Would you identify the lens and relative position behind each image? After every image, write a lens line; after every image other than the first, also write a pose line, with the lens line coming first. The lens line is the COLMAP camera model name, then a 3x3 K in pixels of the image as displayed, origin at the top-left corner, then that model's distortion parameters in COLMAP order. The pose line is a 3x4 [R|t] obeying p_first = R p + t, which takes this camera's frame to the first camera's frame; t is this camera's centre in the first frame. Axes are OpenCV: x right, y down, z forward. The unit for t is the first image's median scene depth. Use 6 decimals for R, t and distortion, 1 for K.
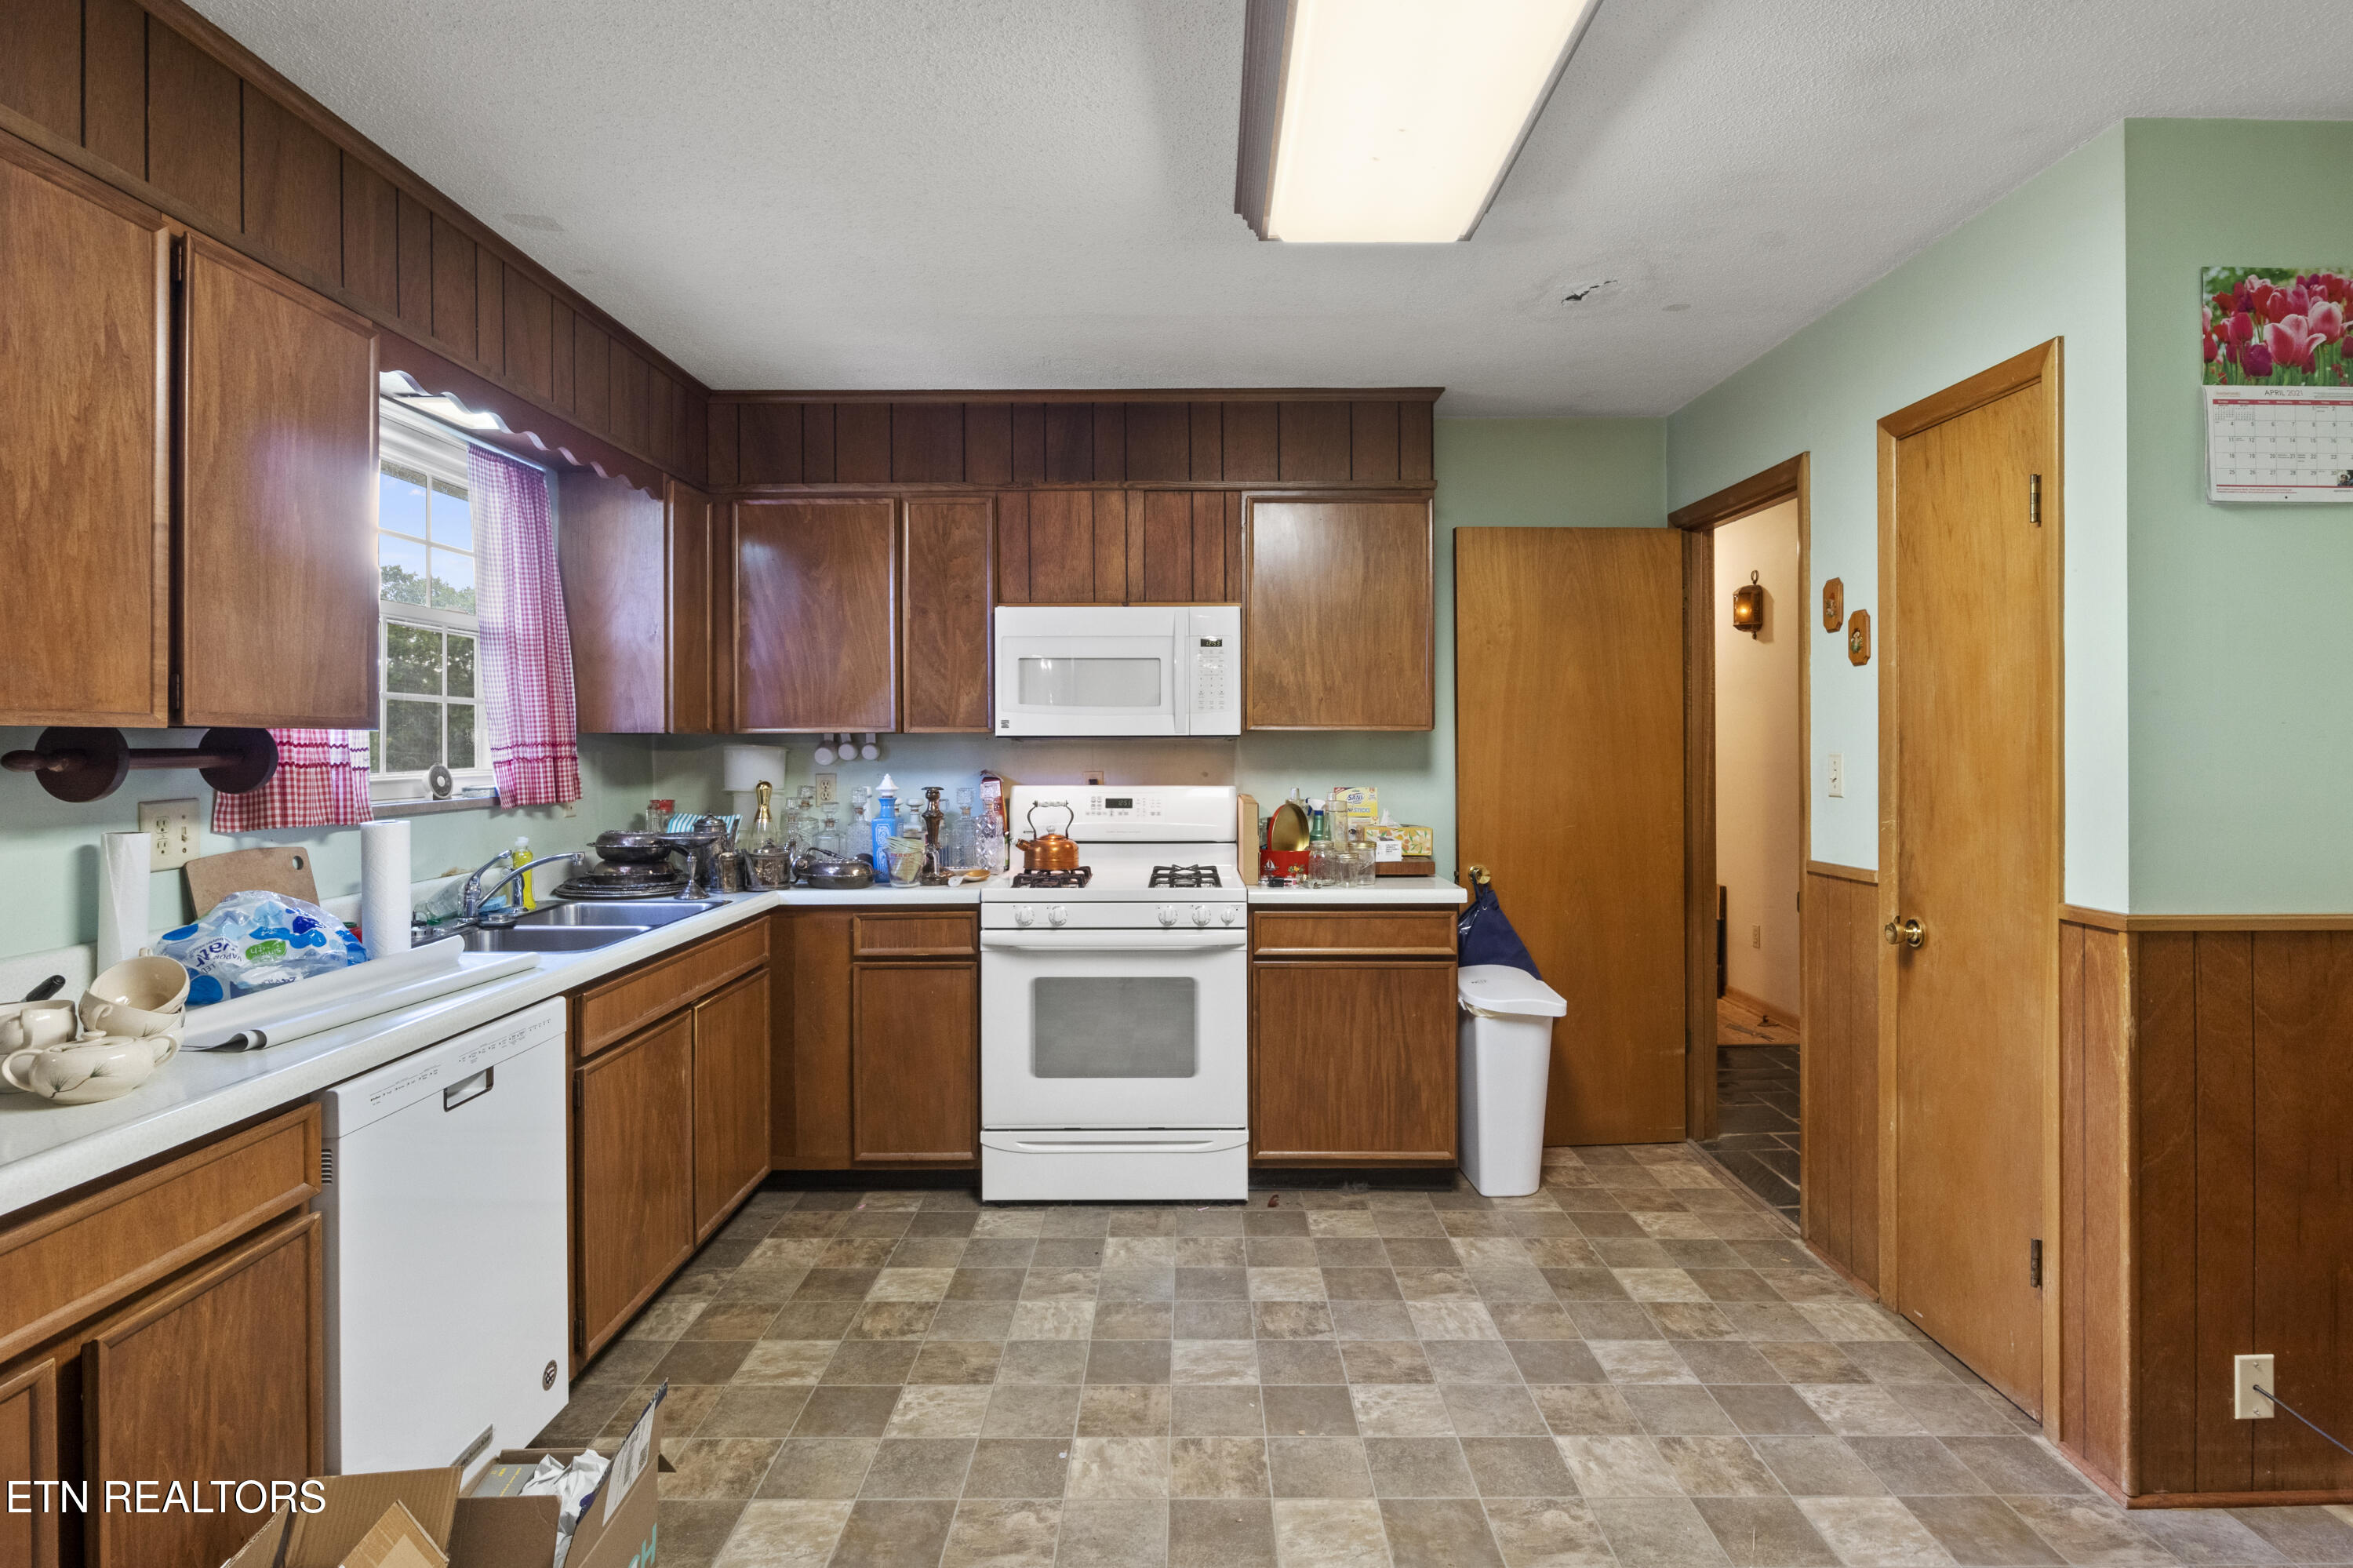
lens RADIAL K [[1194.6, 0, 1185.7], [0, 1194.6, 751.3], [0, 0, 1]] dist [-0.006087, -0.000206]
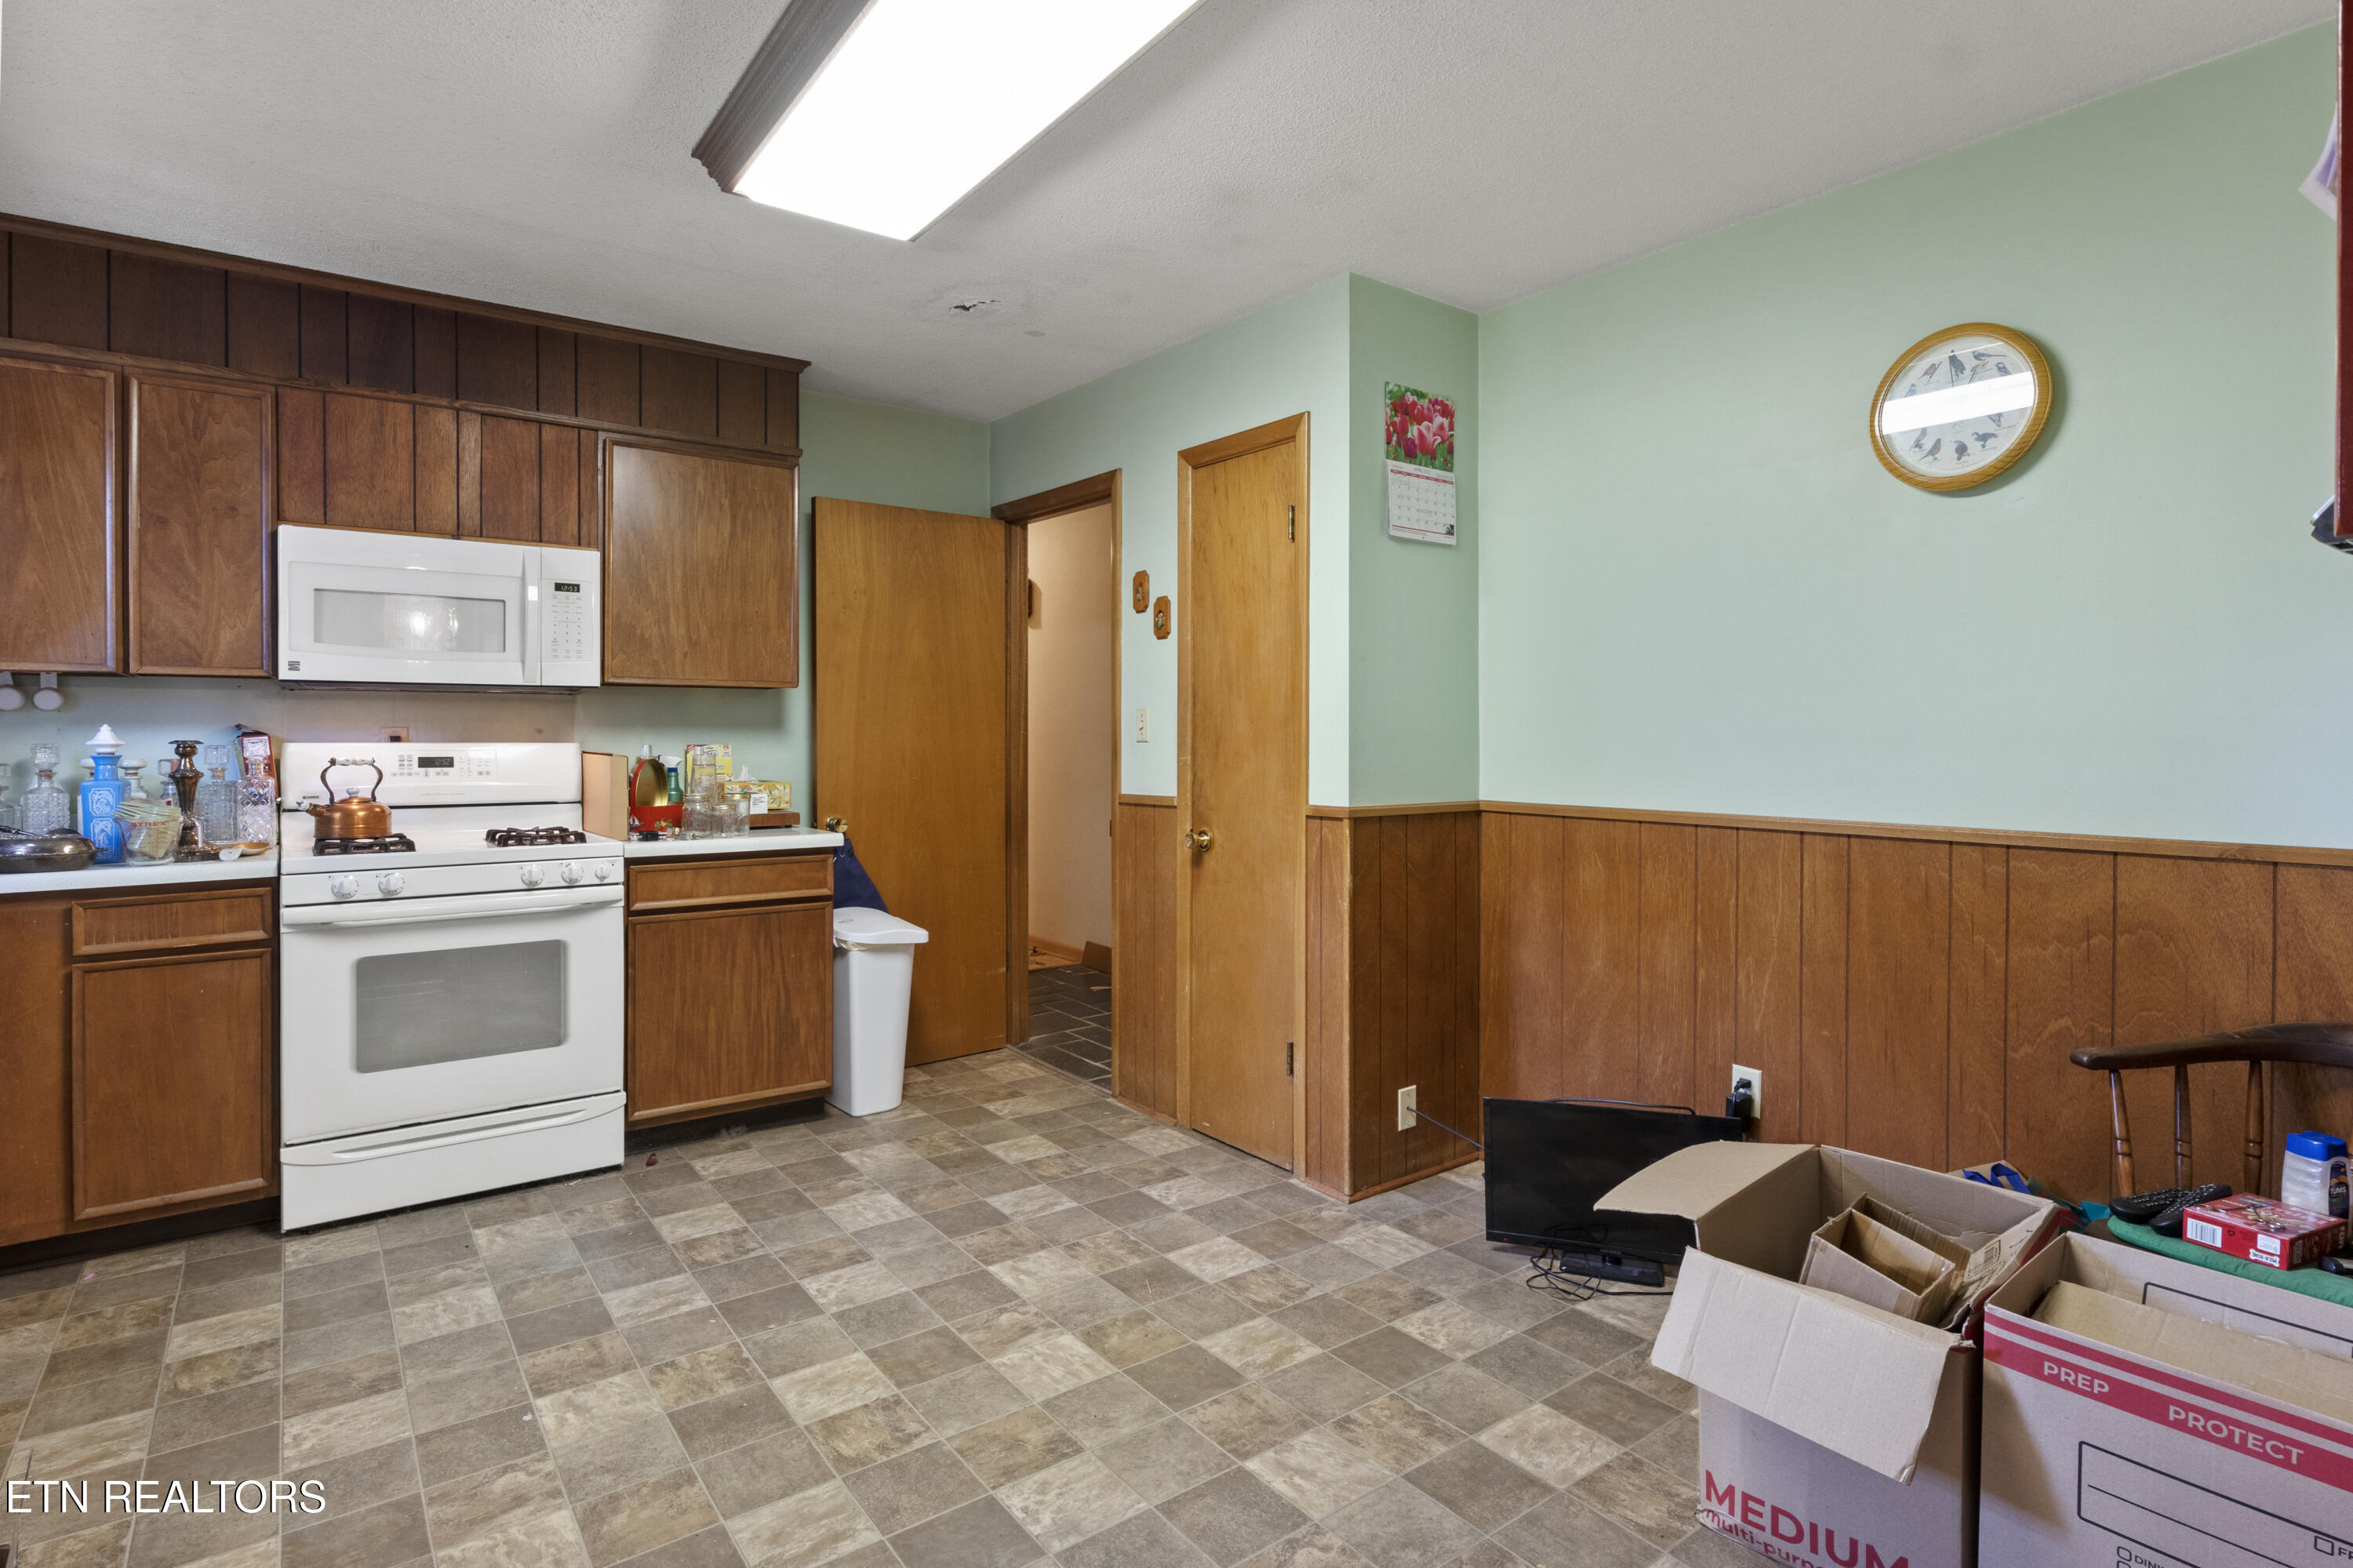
lens RADIAL K [[1194.6, 0, 1185.7], [0, 1194.6, 751.3], [0, 0, 1]] dist [-0.006087, -0.000206]
pose [[0.801461, -0.005373, 0.598023, -0.195906], [0.000597, 0.999966, 0.008185, 0.040187], [-0.598047, -0.006203, 0.801437, -0.058026]]
